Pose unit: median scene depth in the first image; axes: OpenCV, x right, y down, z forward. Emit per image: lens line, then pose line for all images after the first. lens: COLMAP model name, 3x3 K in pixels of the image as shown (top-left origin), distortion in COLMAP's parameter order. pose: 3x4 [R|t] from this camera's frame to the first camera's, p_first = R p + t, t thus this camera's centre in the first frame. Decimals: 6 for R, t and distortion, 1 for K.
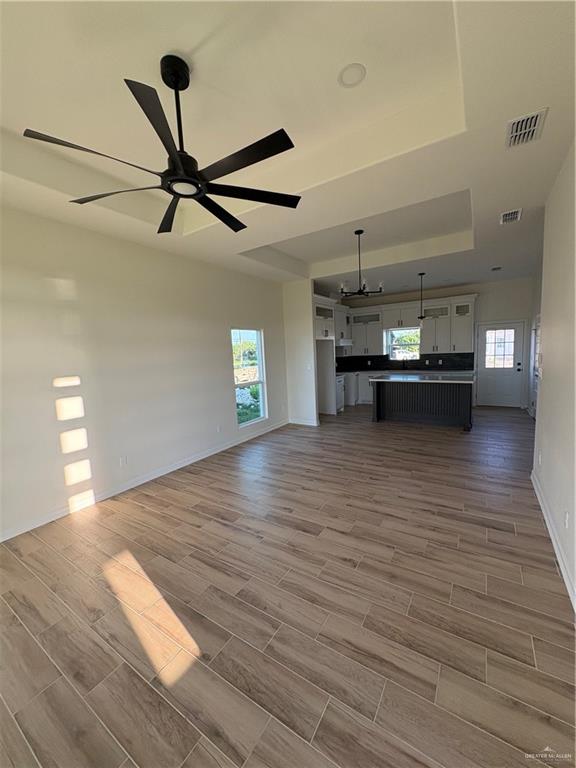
lens RADIAL K [[308.5, 0, 291.7], [0, 308.5, 381.9], [0, 0, 1]] dist [-0.000427, -0.000012]
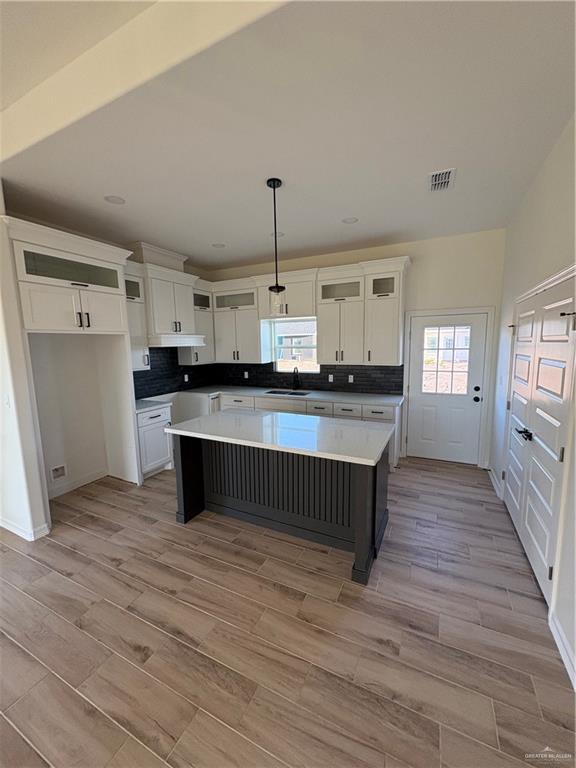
lens RADIAL K [[308.5, 0, 284.5], [0, 308.5, 384.0], [0, 0, 1]] dist [-0.000427, -0.000012]
pose [[0.993555, 0.014657, 0.112400, 0.301087], [-0.017743, 0.999491, 0.026512, -0.069600], [-0.111954, -0.028335, 0.993309, 0.445441]]
